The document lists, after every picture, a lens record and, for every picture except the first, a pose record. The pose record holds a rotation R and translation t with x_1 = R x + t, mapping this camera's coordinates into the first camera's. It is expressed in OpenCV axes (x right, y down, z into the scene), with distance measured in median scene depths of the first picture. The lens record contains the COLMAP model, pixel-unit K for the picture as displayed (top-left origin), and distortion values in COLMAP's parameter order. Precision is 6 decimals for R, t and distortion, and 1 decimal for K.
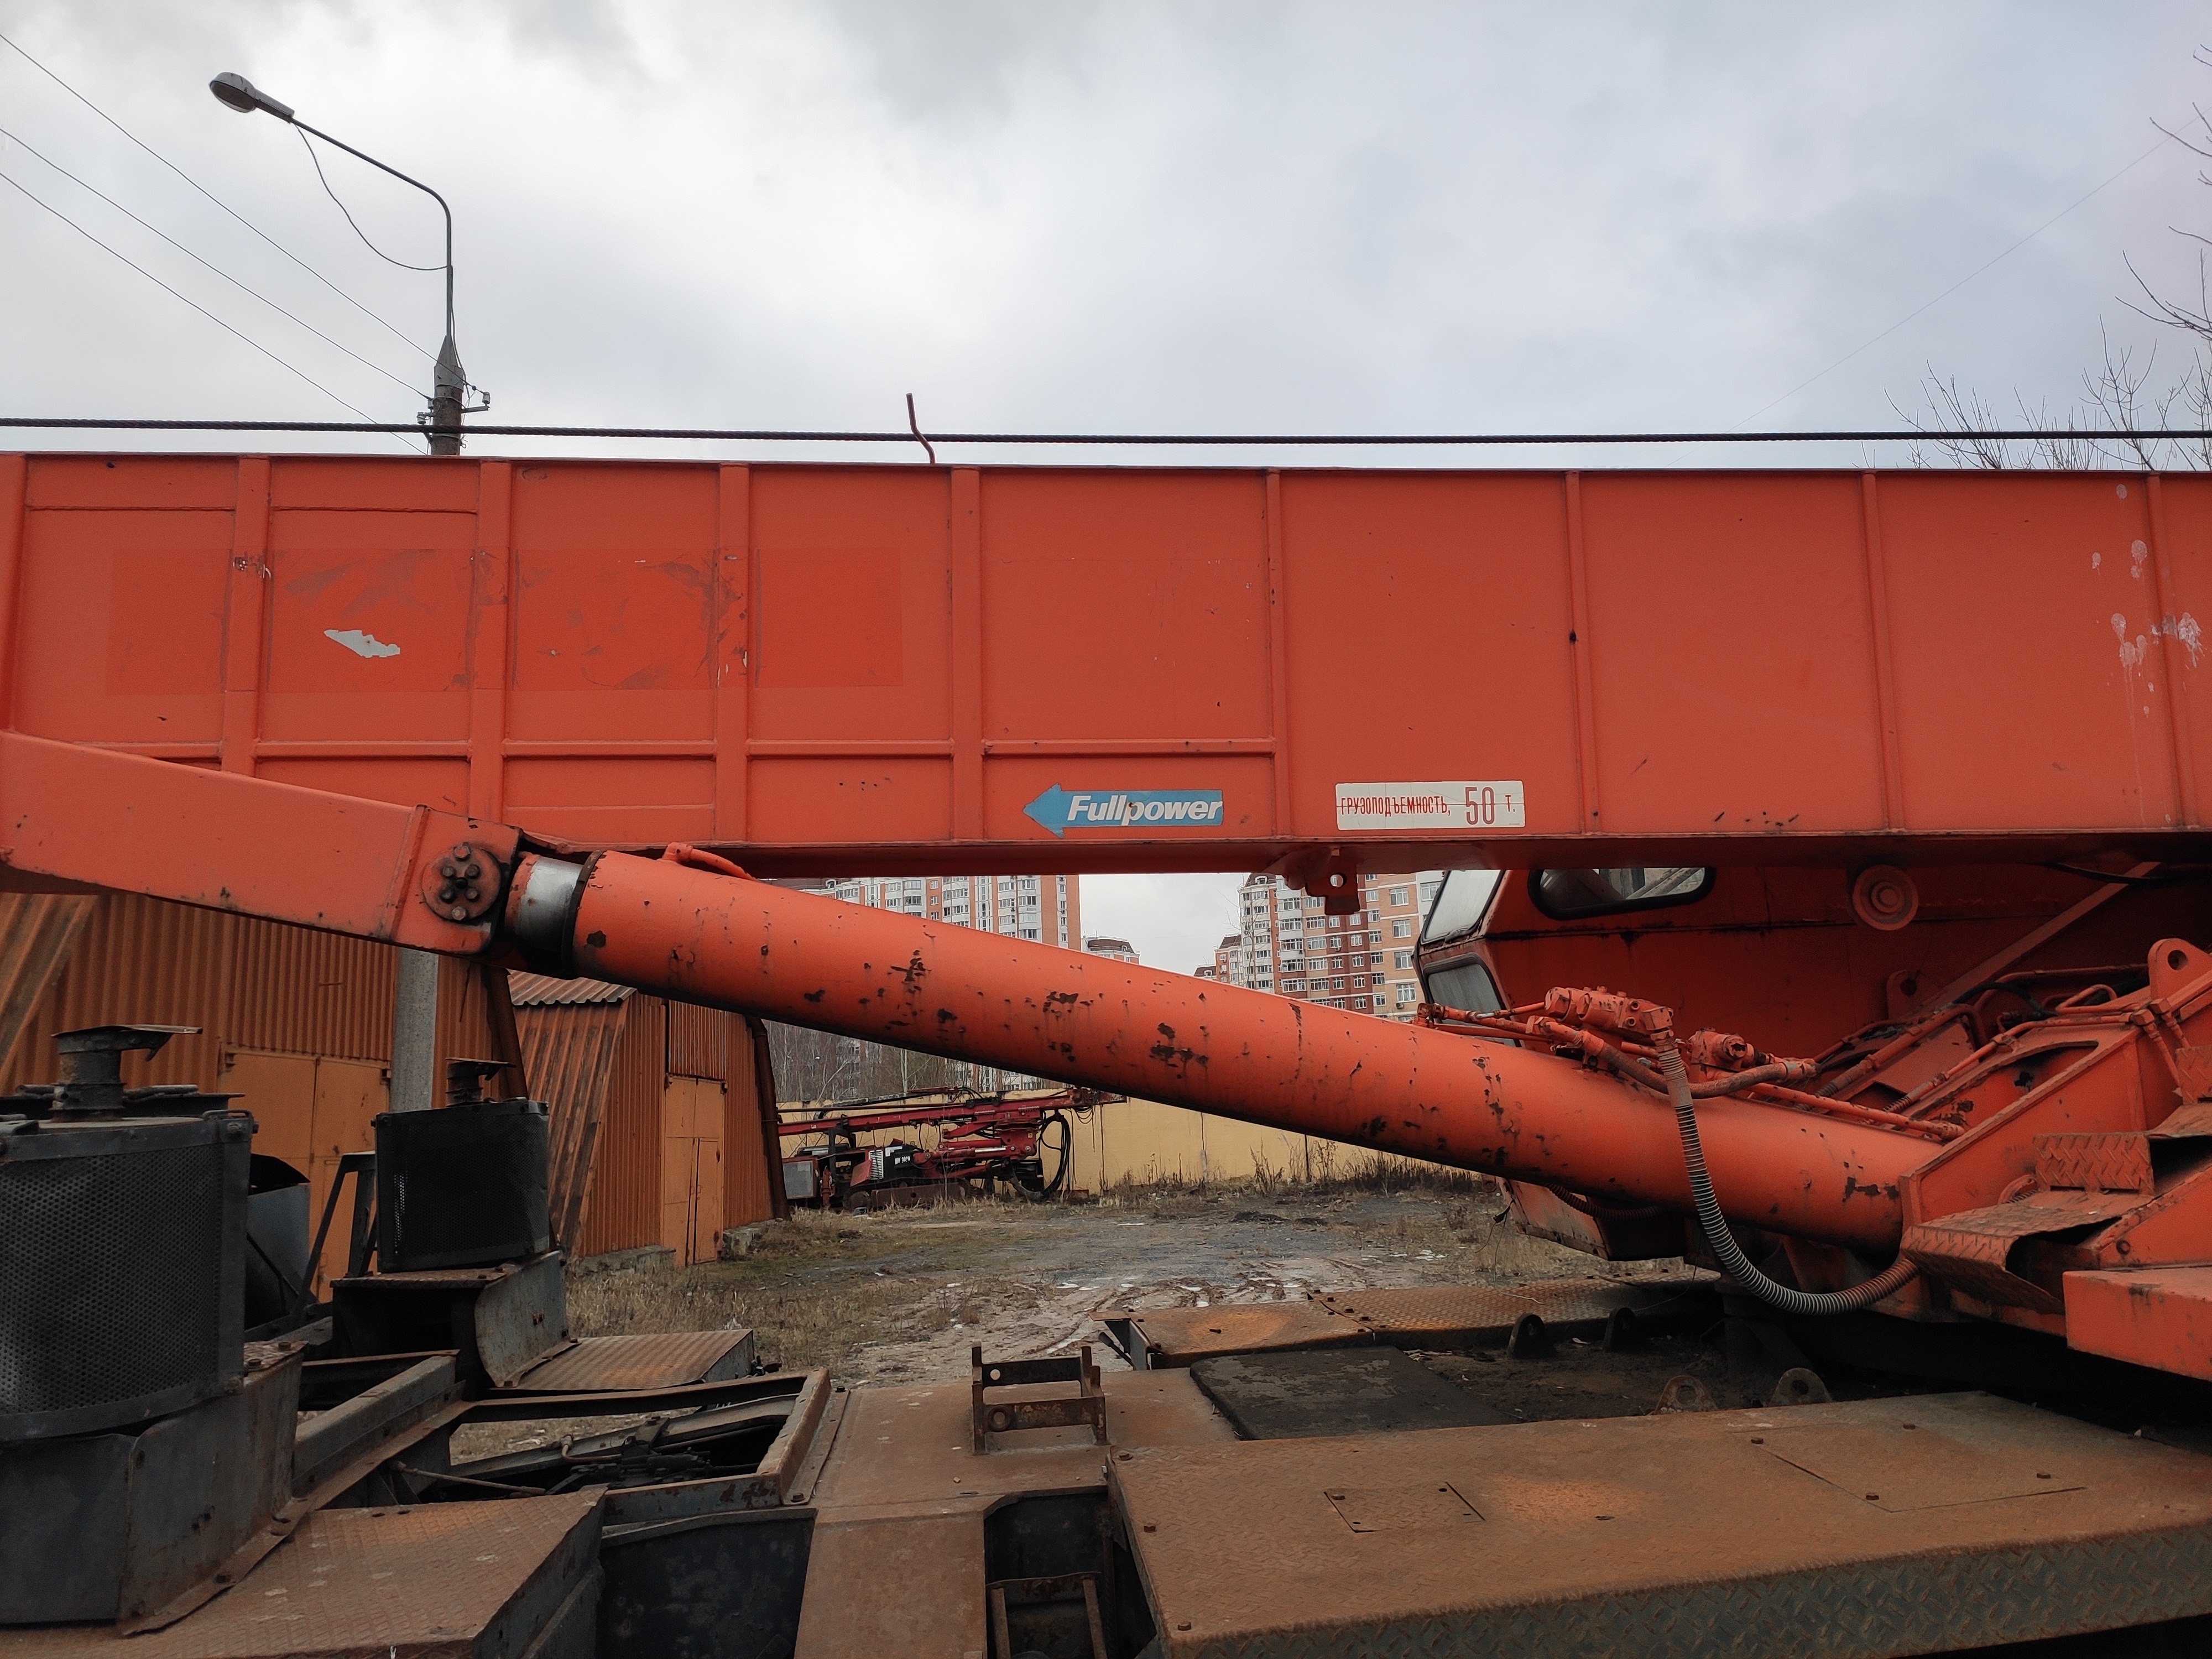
lens RADIAL K [[1645.9, 0, 1103.3], [0, 1645.9, 813.0], [0, 0, 1]] dist [0.086819, -0.112674]
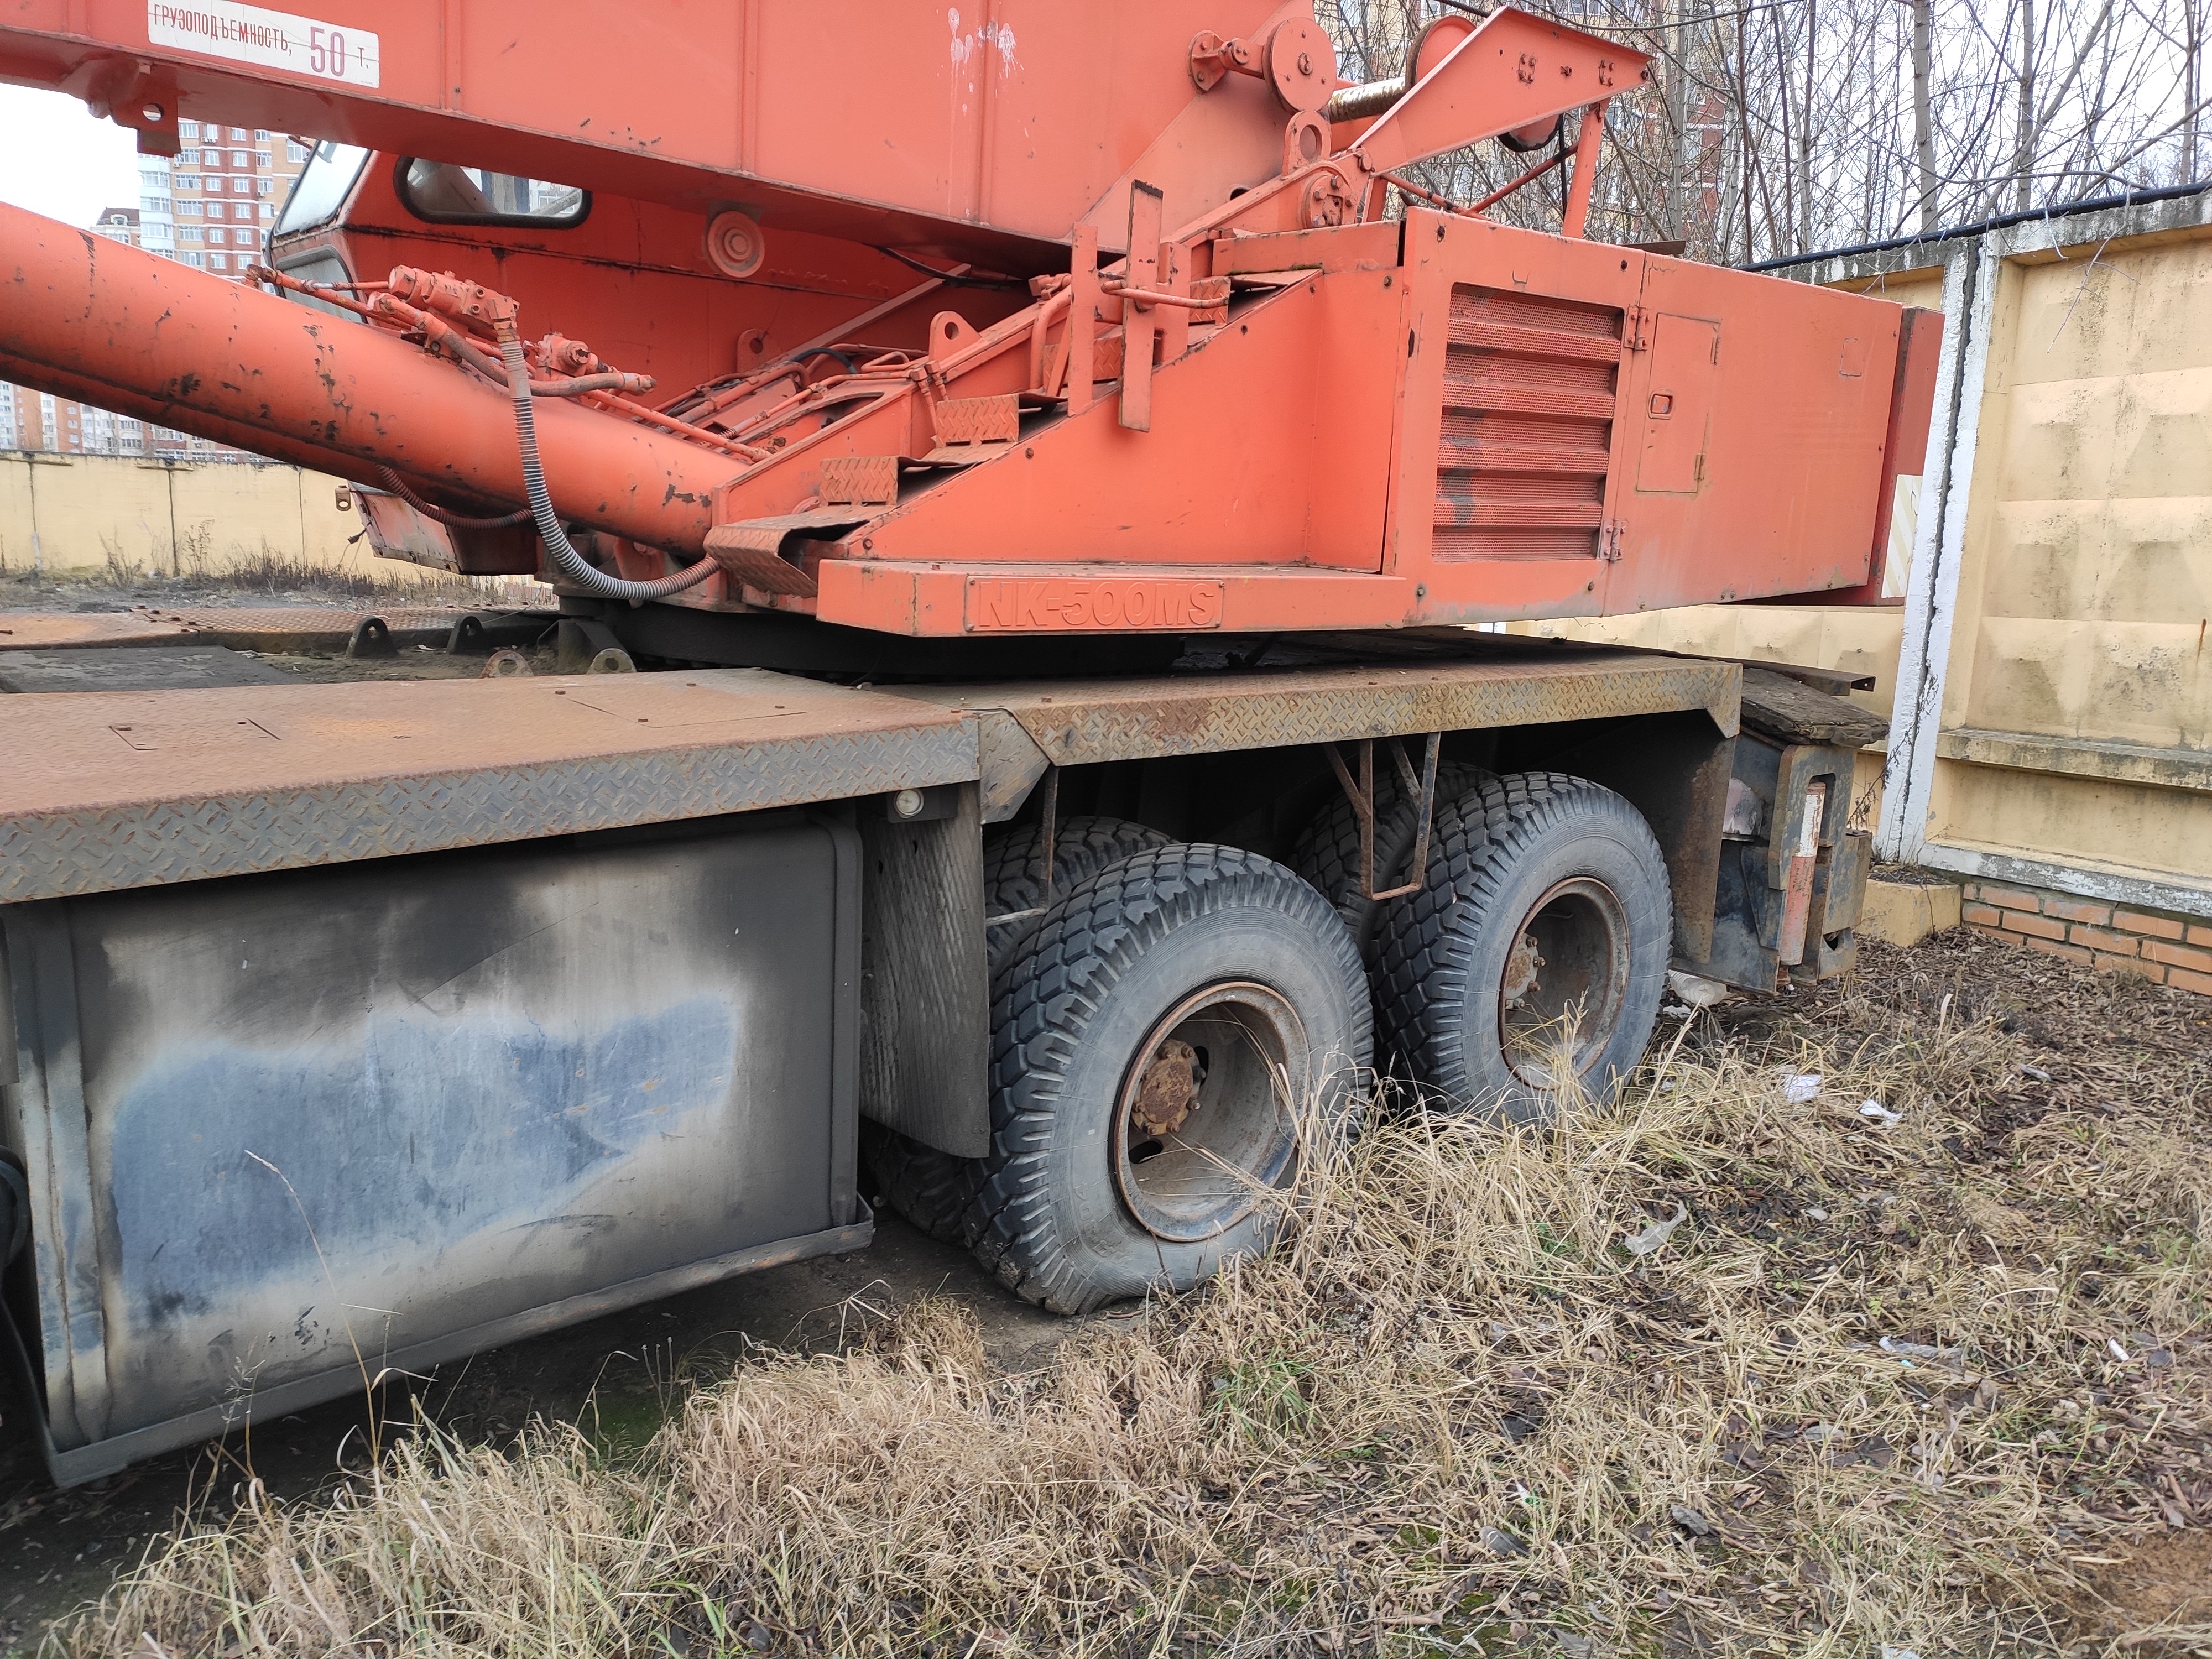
lens RADIAL K [[1645.9, 0, 1107.3], [0, 1645.9, 824.2], [0, 0, 1]] dist [0.086819, -0.112674]
pose [[0.811428, -0.030326, 0.583665, 0.024936], [-0.172141, 0.941953, 0.288256, 0.057433], [-0.558527, -0.334372, 0.759107, -0.086330]]
